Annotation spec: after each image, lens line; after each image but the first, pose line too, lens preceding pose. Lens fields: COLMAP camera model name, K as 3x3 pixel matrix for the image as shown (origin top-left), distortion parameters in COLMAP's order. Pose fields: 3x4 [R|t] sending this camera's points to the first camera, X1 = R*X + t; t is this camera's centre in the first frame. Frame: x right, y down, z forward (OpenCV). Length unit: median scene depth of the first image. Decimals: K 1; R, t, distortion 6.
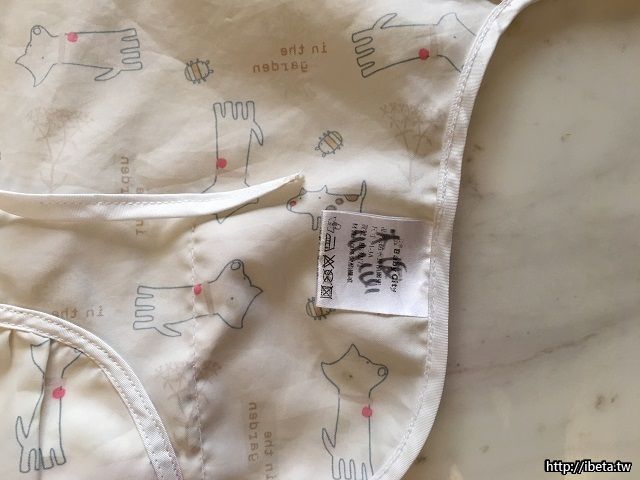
lens RADIAL K [[540.5, 0, 325.7], [0, 540.5, 242.9], [0, 0, 1]] dist [0.053057, -0.057031]
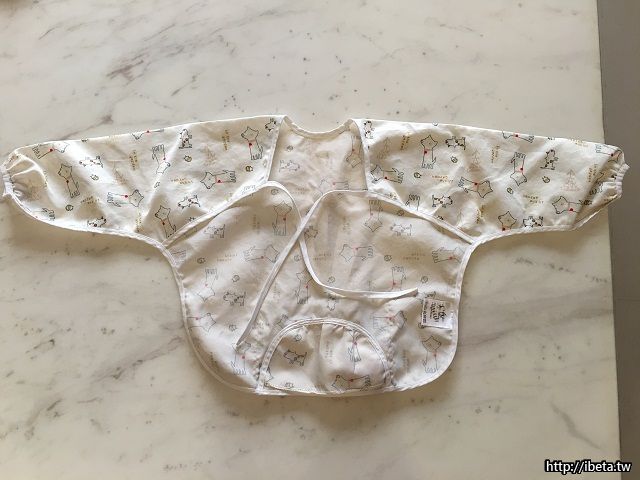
lens RADIAL K [[540.5, 0, 318.6], [0, 540.5, 238.9], [0, 0, 1]] dist [0.053057, -0.057031]
pose [[0.998920, 0.045721, 0.008257, -0.770219], [-0.043768, 0.985665, -0.162939, 0.172496], [-0.015588, 0.162402, 0.986602, -2.697697]]
